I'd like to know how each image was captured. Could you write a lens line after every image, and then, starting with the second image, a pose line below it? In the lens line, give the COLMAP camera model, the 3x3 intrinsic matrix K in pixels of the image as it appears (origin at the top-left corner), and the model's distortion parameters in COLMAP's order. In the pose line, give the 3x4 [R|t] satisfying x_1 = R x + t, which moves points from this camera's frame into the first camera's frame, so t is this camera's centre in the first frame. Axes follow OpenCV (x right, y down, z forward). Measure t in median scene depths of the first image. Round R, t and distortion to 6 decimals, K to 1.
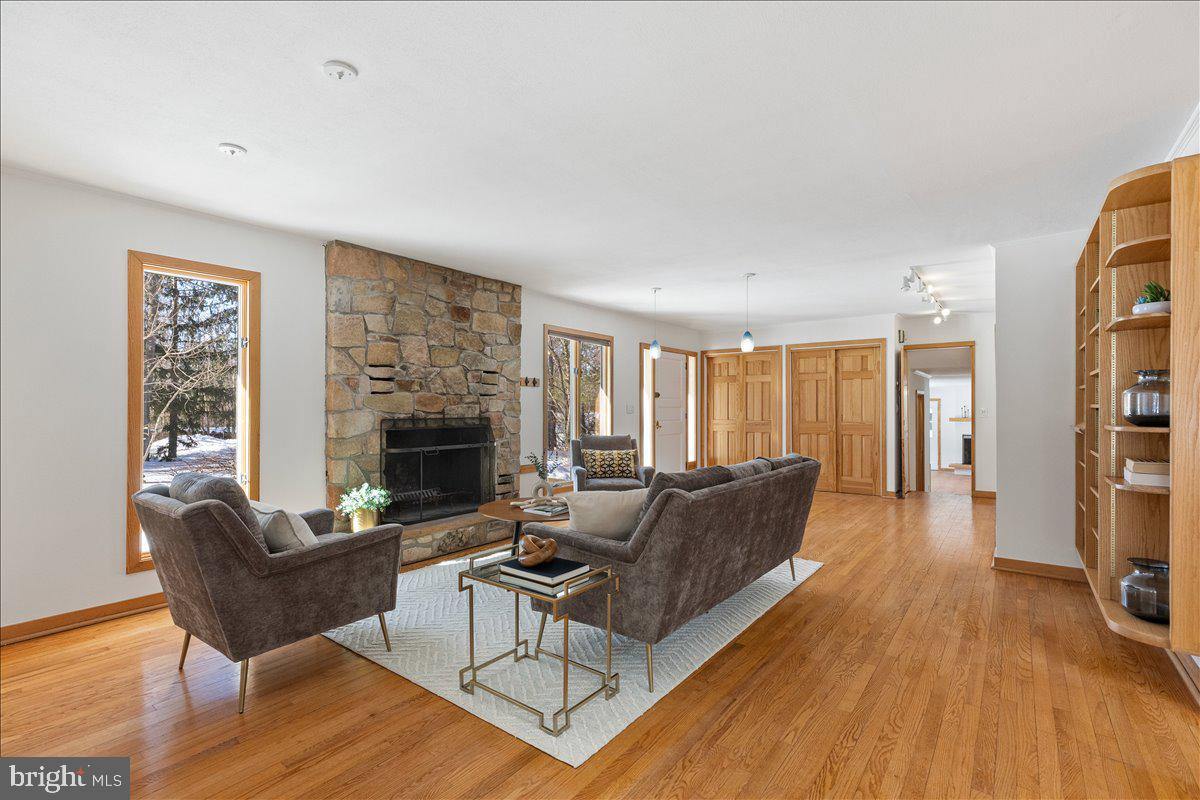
lens RADIAL K [[539.0, 0, 600.0], [0, 539.0, 400.0], [0, 0, 1]] dist [0.001174, -0.000162]
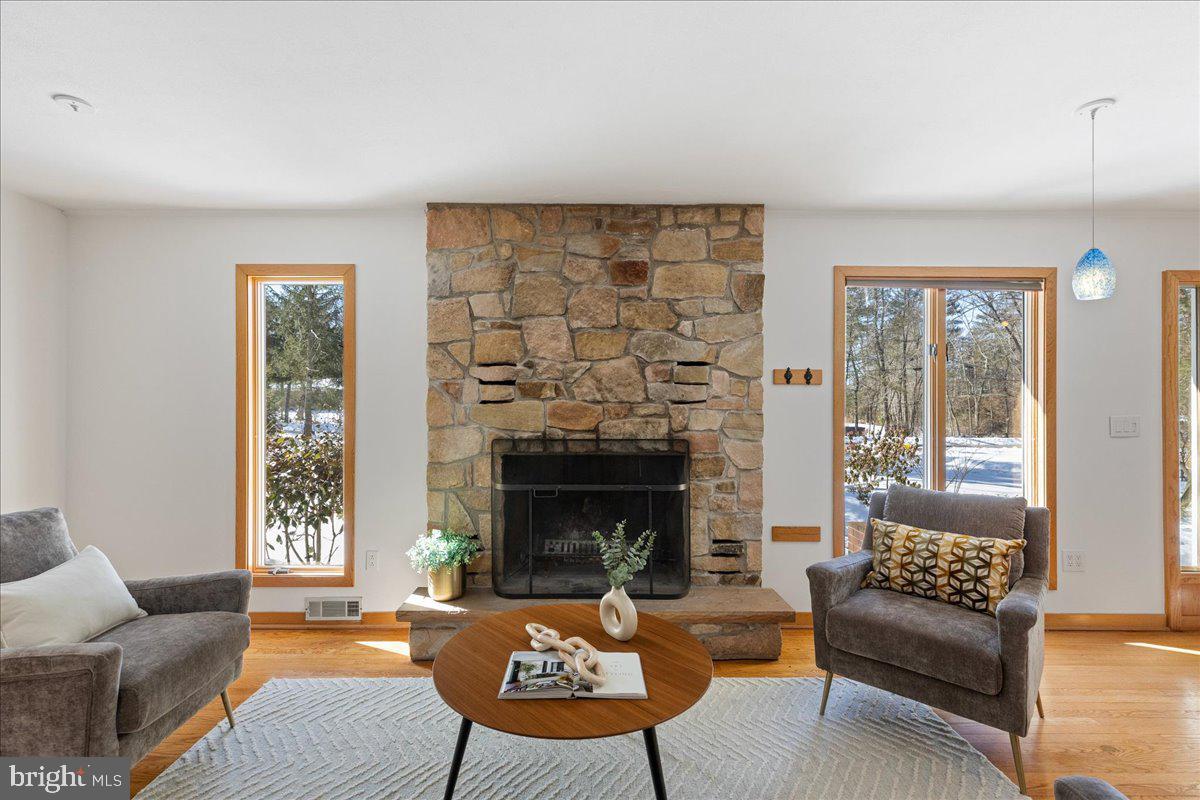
lens RADIAL K [[539.0, 0, 600.0], [0, 539.0, 400.0], [0, 0, 1]] dist [0.001174, -0.000162]
pose [[0.606754, -0.001937, -0.794888, 0.212754], [0.007545, 0.999966, 0.003322, -0.014804], [0.794854, -0.008013, 0.606748, 0.581227]]
